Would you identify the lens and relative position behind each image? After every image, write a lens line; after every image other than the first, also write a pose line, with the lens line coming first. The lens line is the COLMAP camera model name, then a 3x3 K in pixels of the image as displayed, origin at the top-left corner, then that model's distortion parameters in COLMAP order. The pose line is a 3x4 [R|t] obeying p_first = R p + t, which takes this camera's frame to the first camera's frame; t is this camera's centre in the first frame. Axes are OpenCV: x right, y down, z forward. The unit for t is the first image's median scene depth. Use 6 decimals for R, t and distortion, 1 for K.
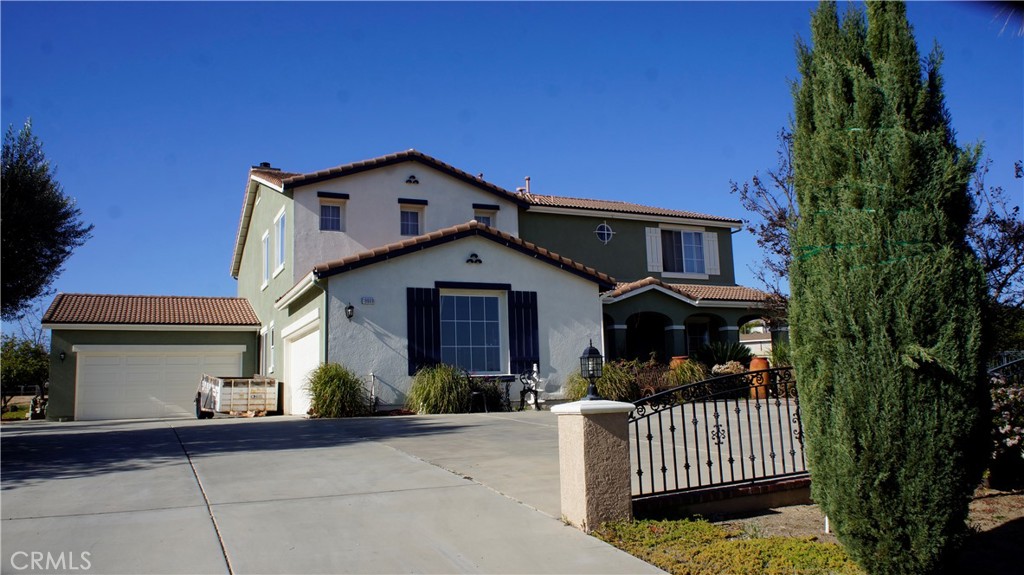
lens RADIAL K [[786.2, 0, 512.0], [0, 786.2, 287.5], [0, 0, 1]] dist [-0.043809, -0.002633]
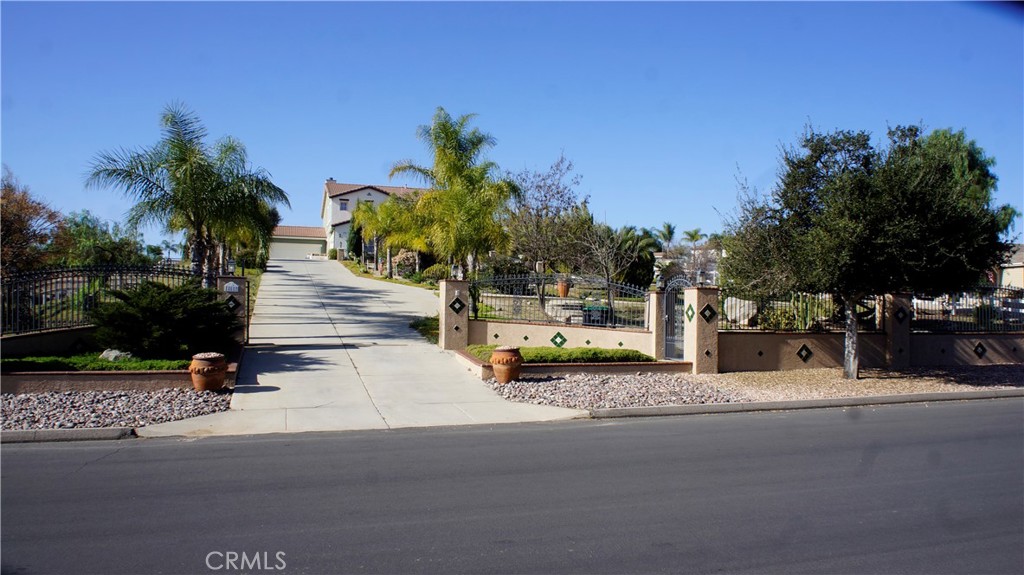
lens RADIAL K [[786.2, 0, 512.0], [0, 786.2, 287.5], [0, 0, 1]] dist [-0.043809, -0.002633]
pose [[0.987923, 0.038603, -0.150057, 1.980654], [-0.021370, 0.993158, 0.114805, -0.286270], [0.153463, -0.110212, 0.981989, -4.417921]]
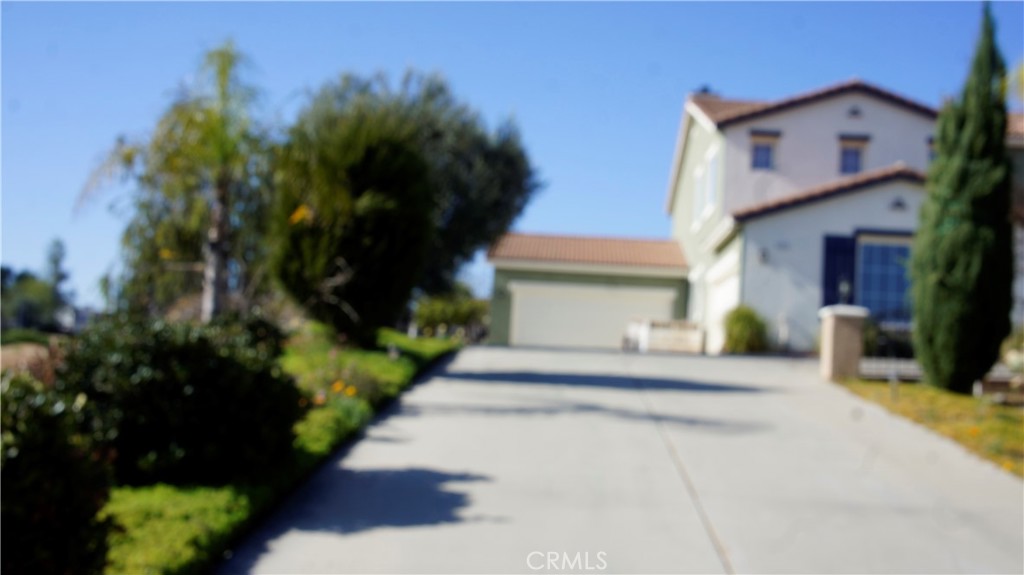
lens RADIAL K [[1190.5, 0, 512.0], [0, 1190.5, 287.5], [0, 0, 1]] dist [-0.004938, -0.002672]
pose [[0.883459, 0.047598, -0.466084, 0.351660], [-0.021768, 0.997922, 0.060650, -0.023723], [0.468002, -0.043436, 0.882659, -0.817812]]
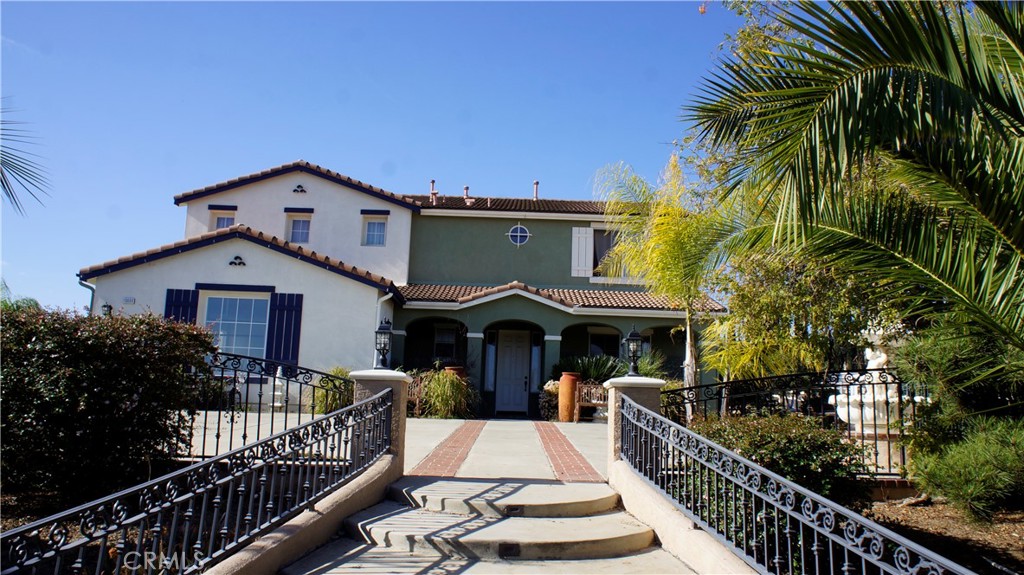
lens RADIAL K [[786.2, 0, 512.0], [0, 786.2, 287.5], [0, 0, 1]] dist [-0.043809, -0.002633]
pose [[0.907737, -0.006932, -0.419482, 1.150210], [-0.004266, 0.999659, -0.025751, 0.036362], [0.419517, 0.025164, 0.907398, 0.380541]]
